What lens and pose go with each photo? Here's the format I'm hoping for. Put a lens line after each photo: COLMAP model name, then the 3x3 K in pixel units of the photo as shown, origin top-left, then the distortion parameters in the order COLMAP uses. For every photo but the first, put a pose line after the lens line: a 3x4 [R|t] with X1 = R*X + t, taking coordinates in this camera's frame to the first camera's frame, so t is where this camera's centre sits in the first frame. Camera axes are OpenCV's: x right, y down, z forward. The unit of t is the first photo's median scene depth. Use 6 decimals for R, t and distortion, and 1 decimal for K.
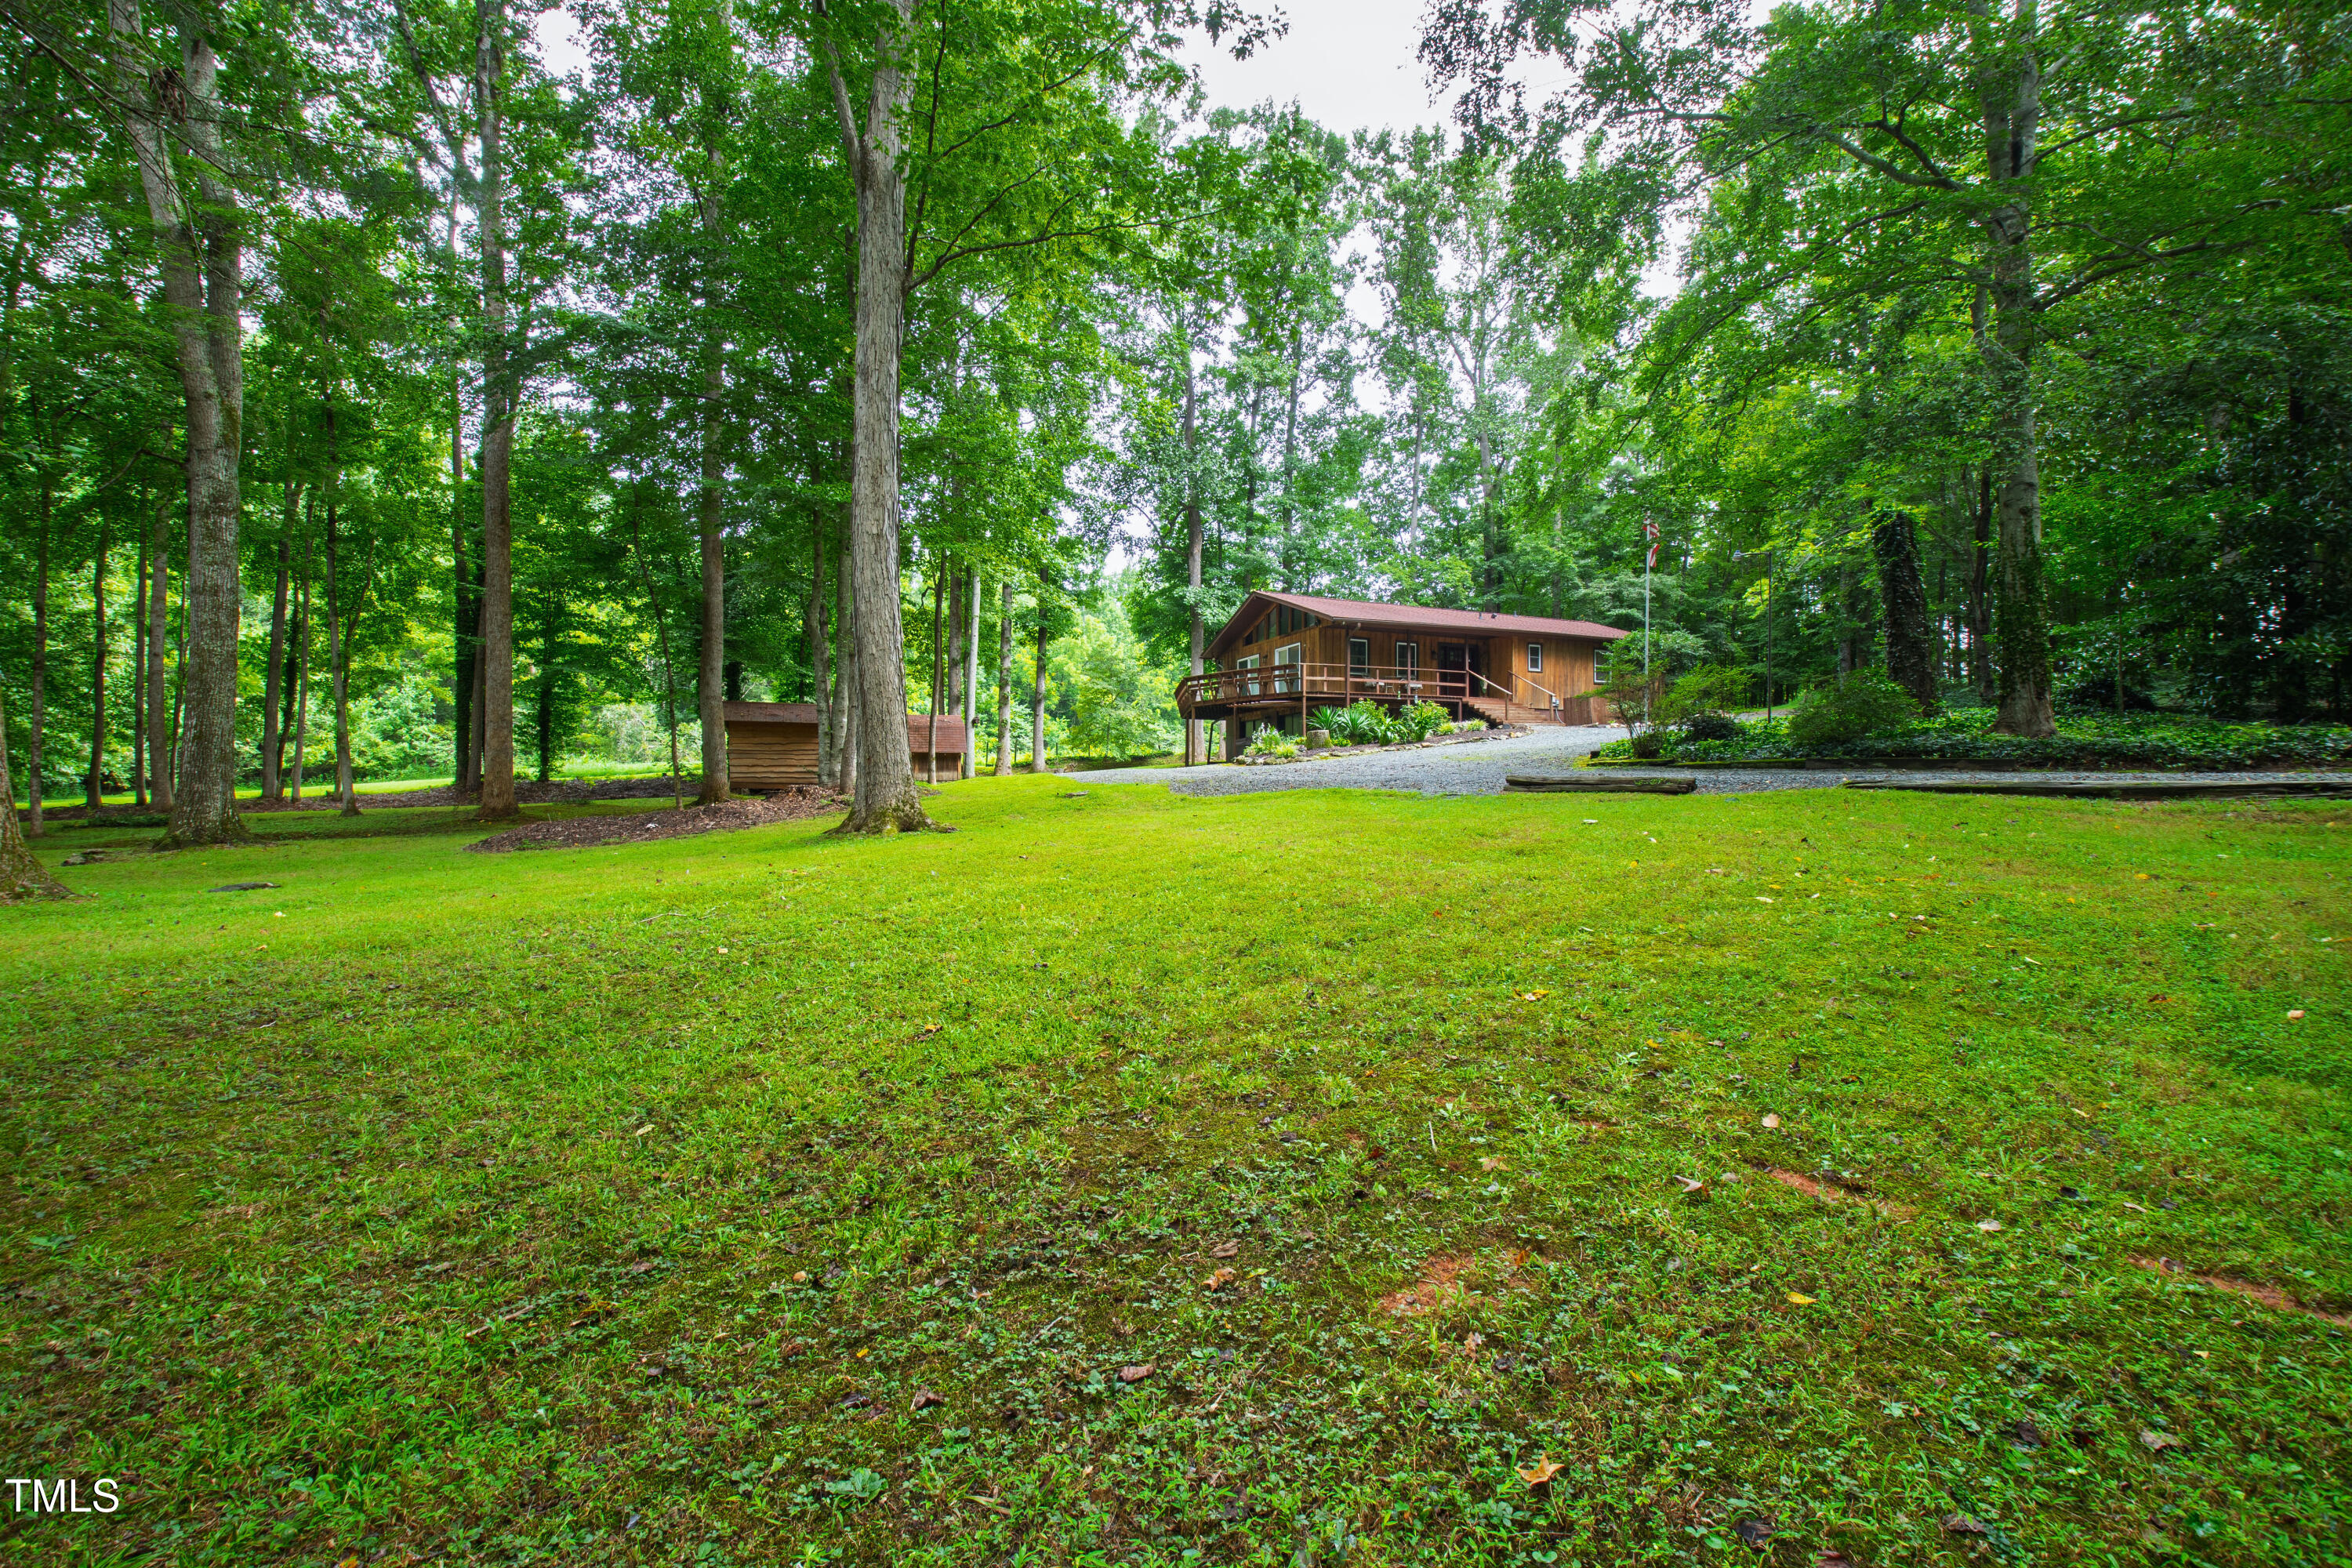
lens RADIAL K [[1038.4, 0, 1143.7], [0, 1038.4, 839.8], [0, 0, 1]] dist [0.000607, -0.000022]
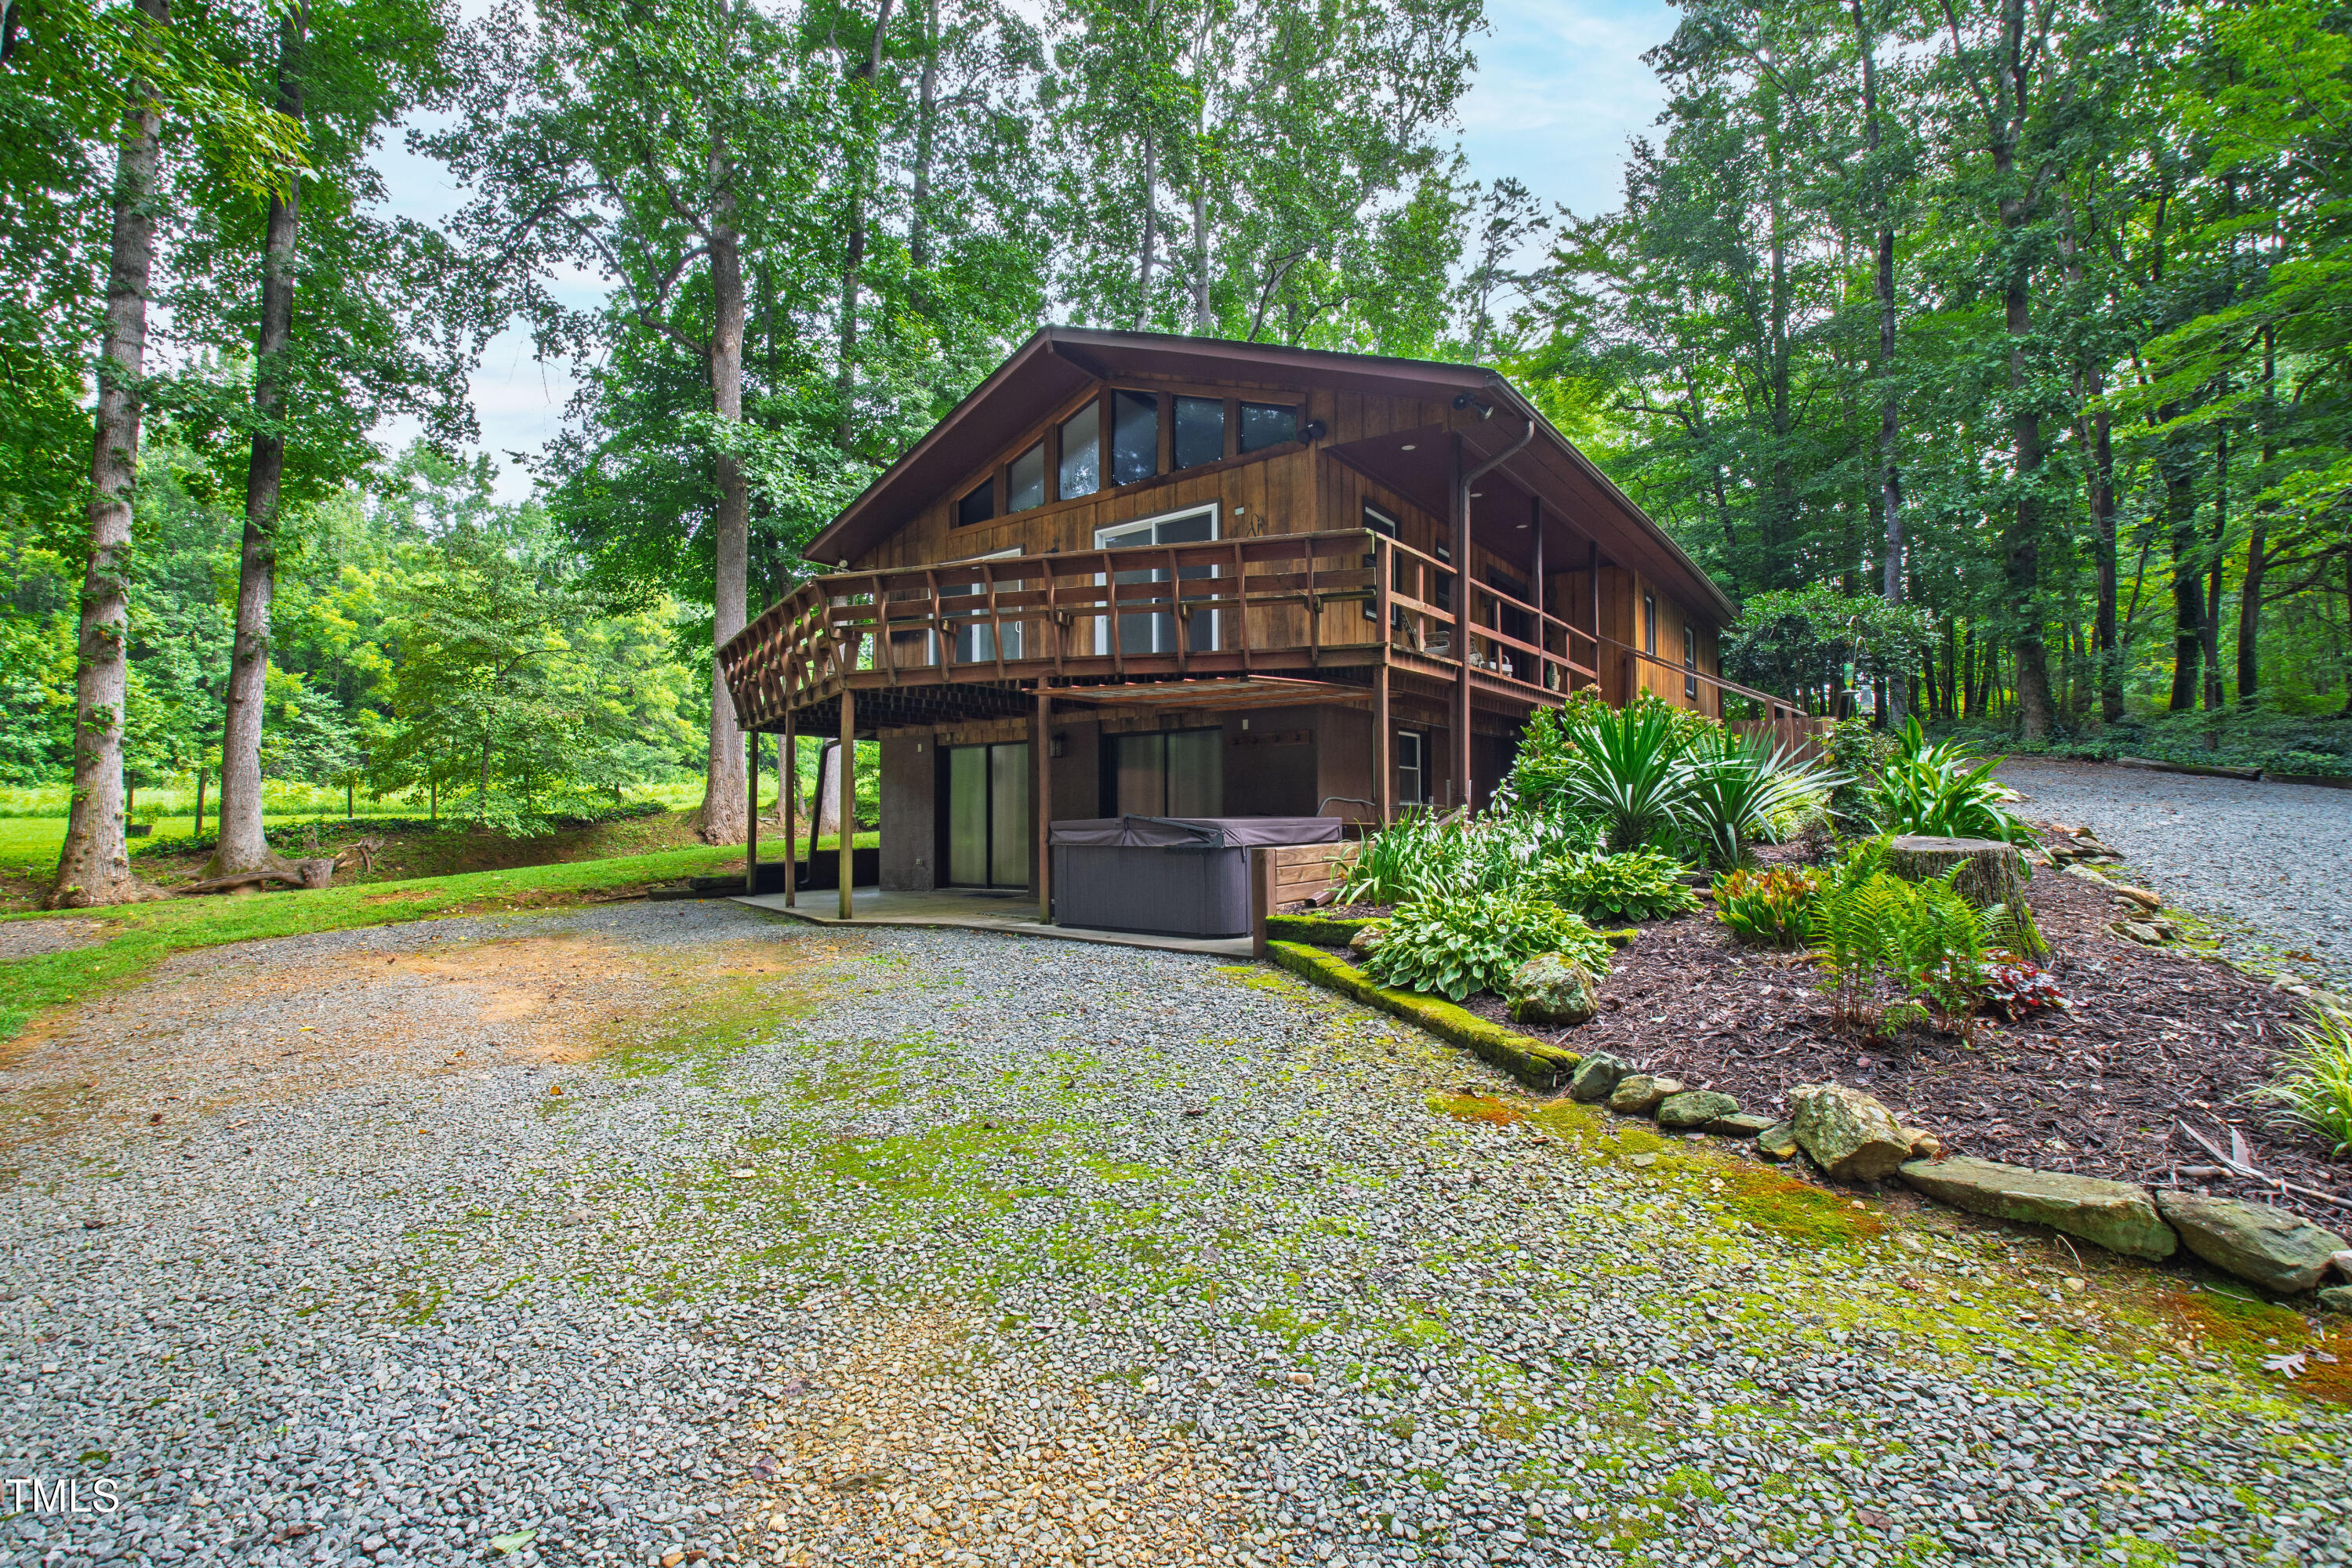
lens RADIAL K [[1047.3, 0, 1170.8], [0, 1047.3, 806.4], [0, 0, 1]] dist [-0.023740, -0.000345]
pose [[0.856427, 0.002071, 0.516263, -0.019542], [0.023166, 0.998831, -0.042436, -0.082019], [-0.515747, 0.048303, 0.855378, 0.702925]]
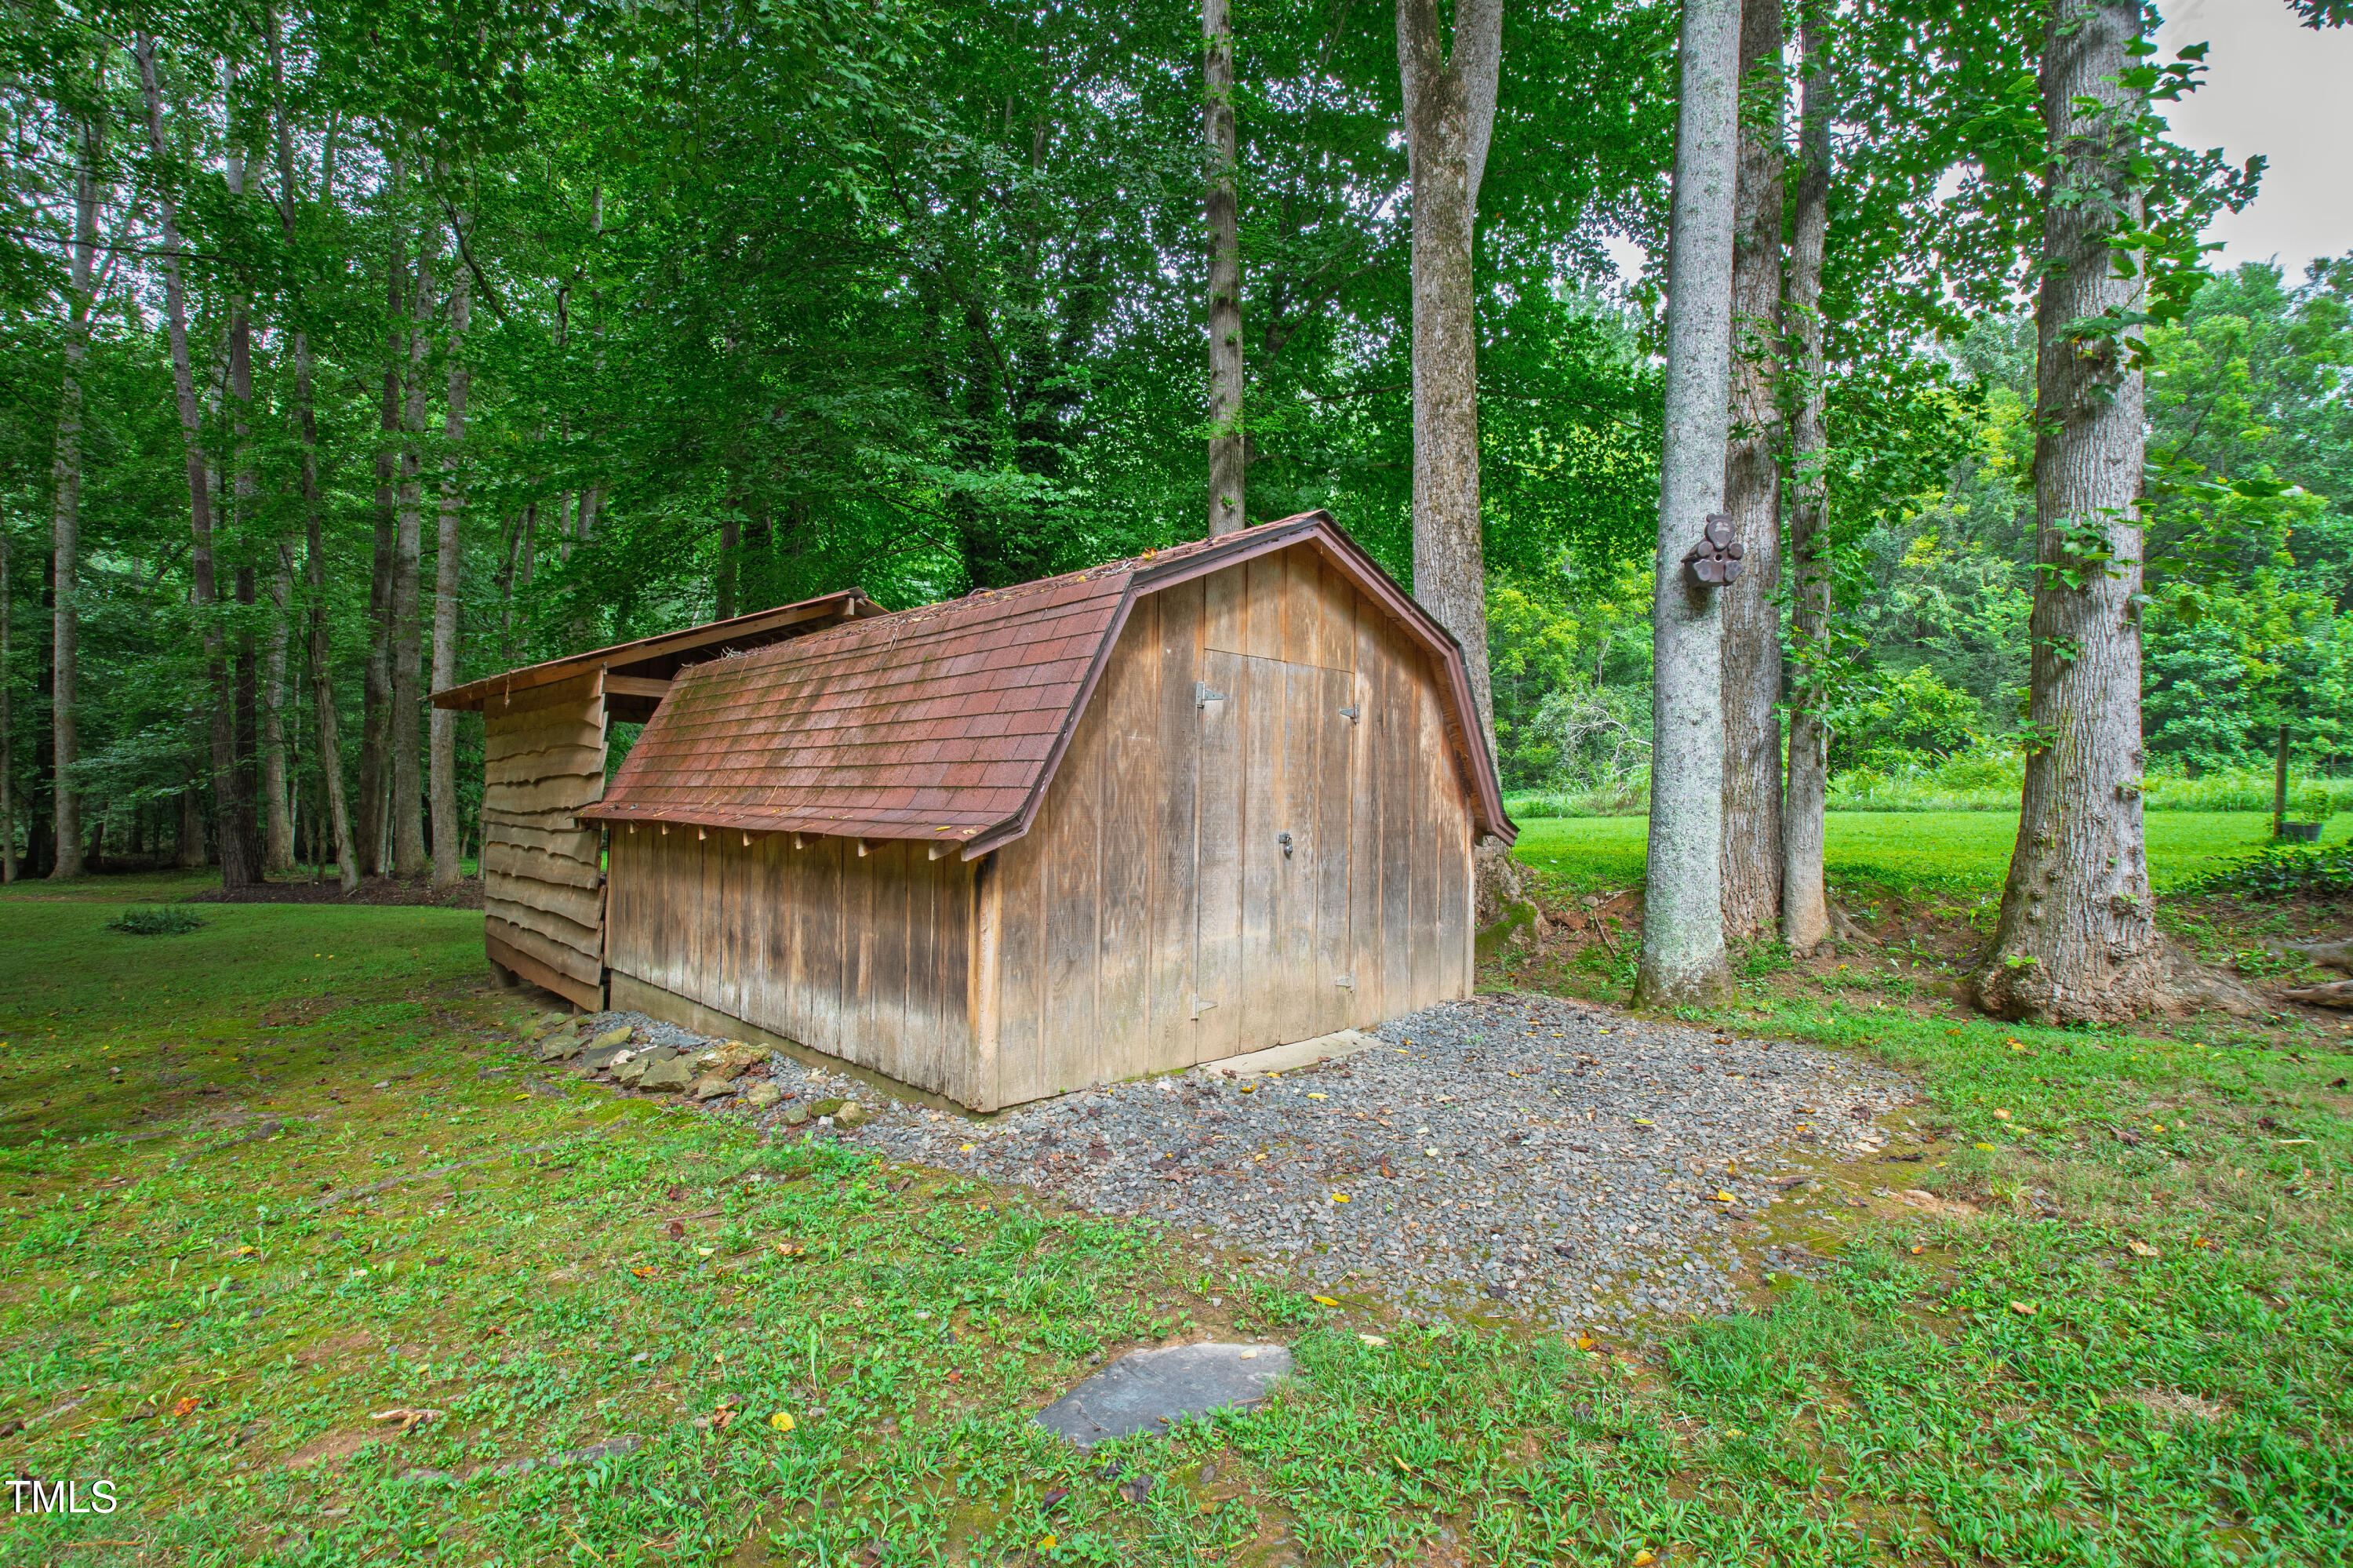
lens RADIAL K [[1047.7, 0, 1171.3], [0, 1047.7, 806.4], [0, 0, 1]] dist [-0.023740, -0.000345]
pose [[0.424383, -0.002315, -0.905480, -0.083147], [-0.042323, 0.998853, -0.022390, -0.092443], [0.904493, 0.047825, 0.423798, 1.049655]]
